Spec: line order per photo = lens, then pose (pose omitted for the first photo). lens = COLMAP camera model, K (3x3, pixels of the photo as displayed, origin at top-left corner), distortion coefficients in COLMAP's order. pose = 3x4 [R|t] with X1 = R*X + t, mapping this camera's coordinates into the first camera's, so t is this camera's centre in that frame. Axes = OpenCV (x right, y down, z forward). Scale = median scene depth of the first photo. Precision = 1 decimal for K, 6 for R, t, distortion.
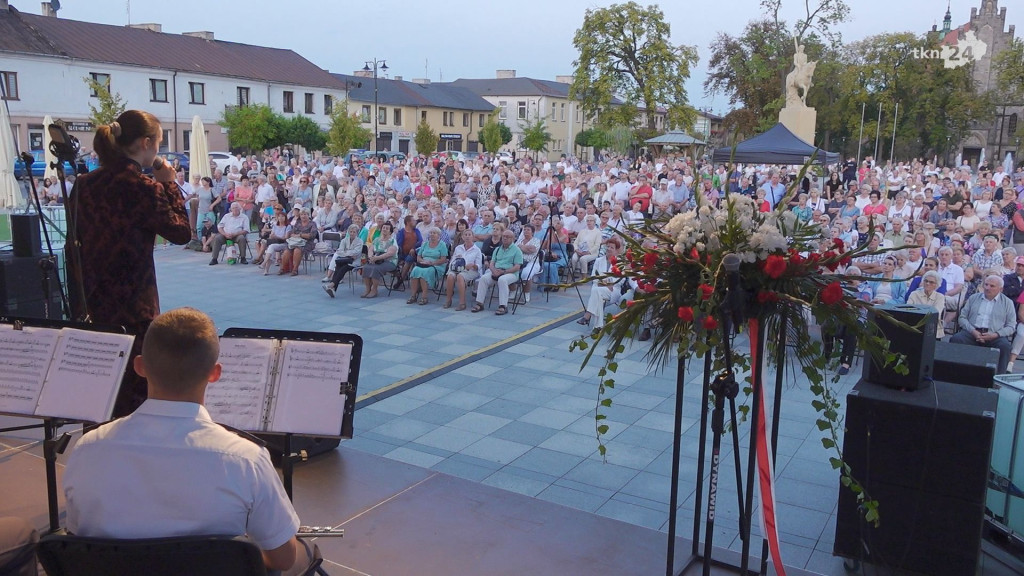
lens RADIAL K [[848.4, 0, 510.9], [0, 848.4, 287.7], [0, 0, 1]] dist [0.001443, 0.002727]
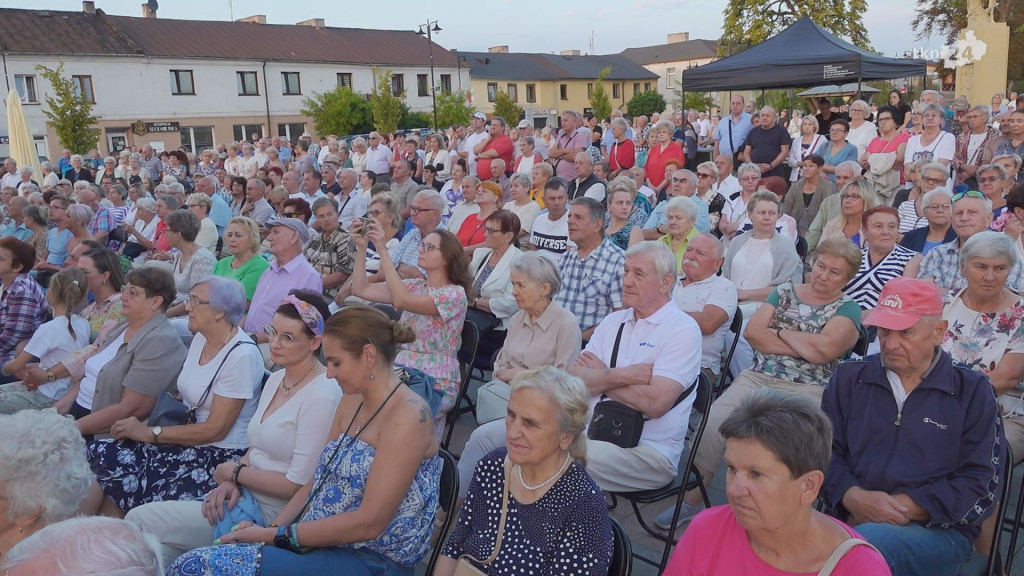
lens RADIAL K [[848.4, 0, 515.2], [0, 848.4, 289.4], [0, 0, 1]] dist [0.001443, 0.002727]
pose [[0.963744, -0.024820, -0.265670, 0.101670], [0.029879, 0.999441, 0.015017, -0.006103], [0.265149, -0.022410, 0.963947, 0.135116]]
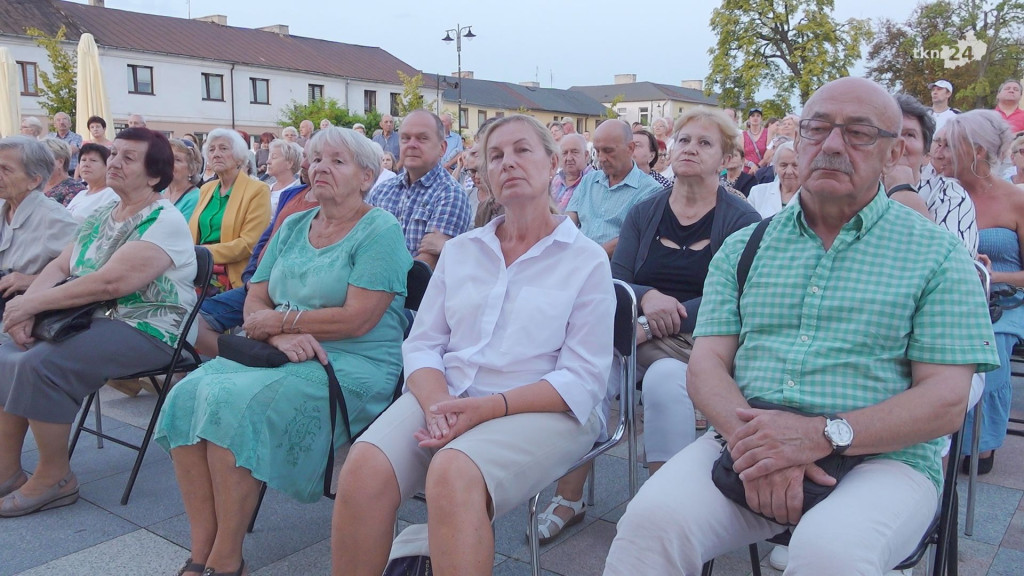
lens RADIAL K [[848.4, 0, 511.2], [0, 848.4, 286.9], [0, 0, 1]] dist [0.001443, 0.002727]
pose [[0.990810, -0.000332, -0.135262, -0.006948], [-0.004008, 0.999486, -0.031808, -0.007298], [0.135203, 0.032058, 0.990299, 0.180971]]
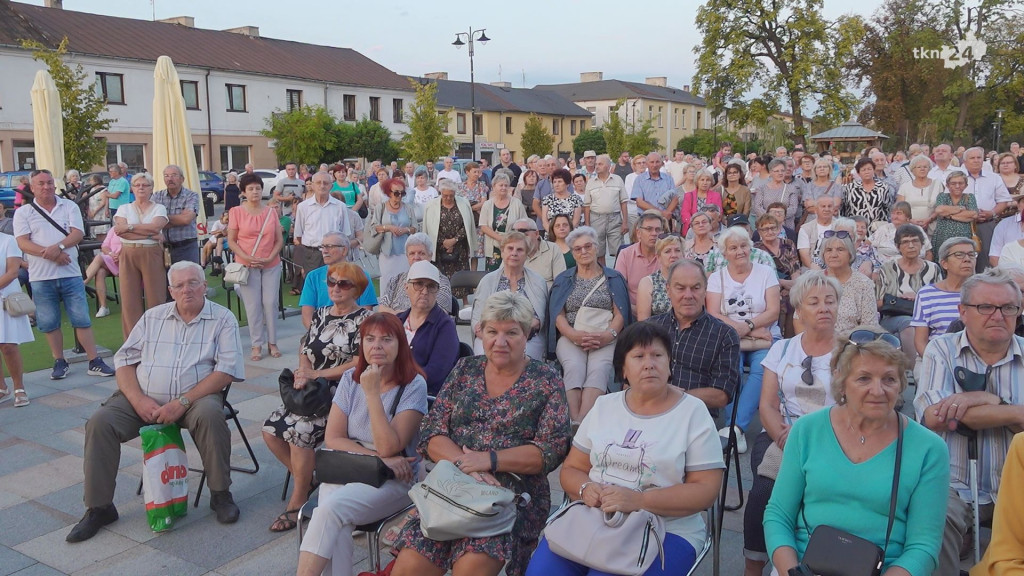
lens RADIAL K [[848.4, 0, 510.1], [0, 848.4, 287.5], [0, 0, 1]] dist [0.001443, 0.002727]
pose [[0.997203, -0.026973, -0.069707, -0.058112], [0.025248, 0.999356, -0.025510, -0.023157], [0.070351, 0.023678, 0.997241, 0.208000]]
